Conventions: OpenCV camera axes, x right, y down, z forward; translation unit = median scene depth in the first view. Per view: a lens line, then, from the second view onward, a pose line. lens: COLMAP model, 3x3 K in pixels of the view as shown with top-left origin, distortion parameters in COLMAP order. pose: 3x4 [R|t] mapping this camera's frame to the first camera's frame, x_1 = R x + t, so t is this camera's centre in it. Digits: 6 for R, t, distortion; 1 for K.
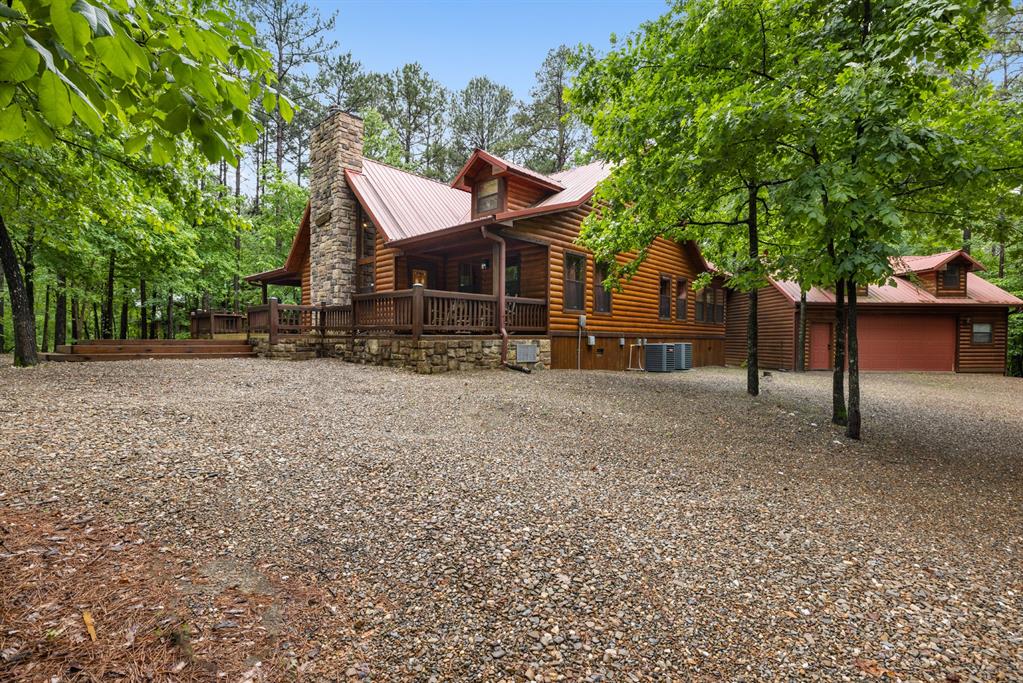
lens RADIAL K [[490.6, 0, 511.5], [0, 490.6, 341.5], [0, 0, 1]] dist [-0.001968, -0.000153]
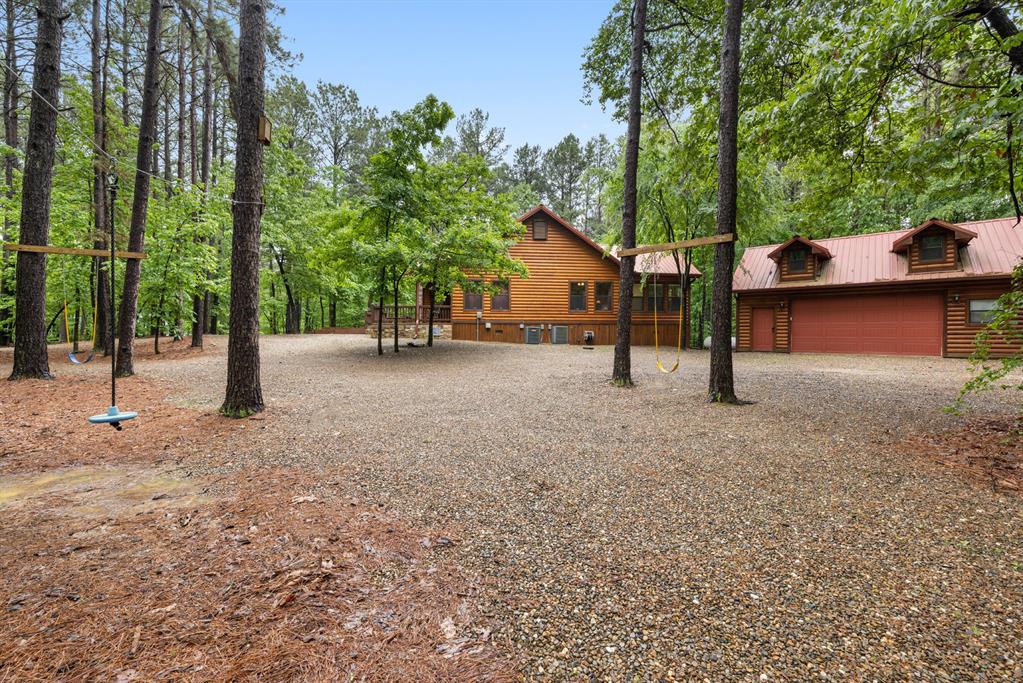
lens RADIAL K [[437.7, 0, 499.2], [0, 437.7, 341.4], [0, 0, 1]] dist [0.000118, 0.000041]
pose [[0.736552, 0.005896, -0.676355, 0.858381], [-0.000696, 0.999968, 0.007960, 0.029219], [0.676380, -0.005392, 0.736533, -0.114290]]
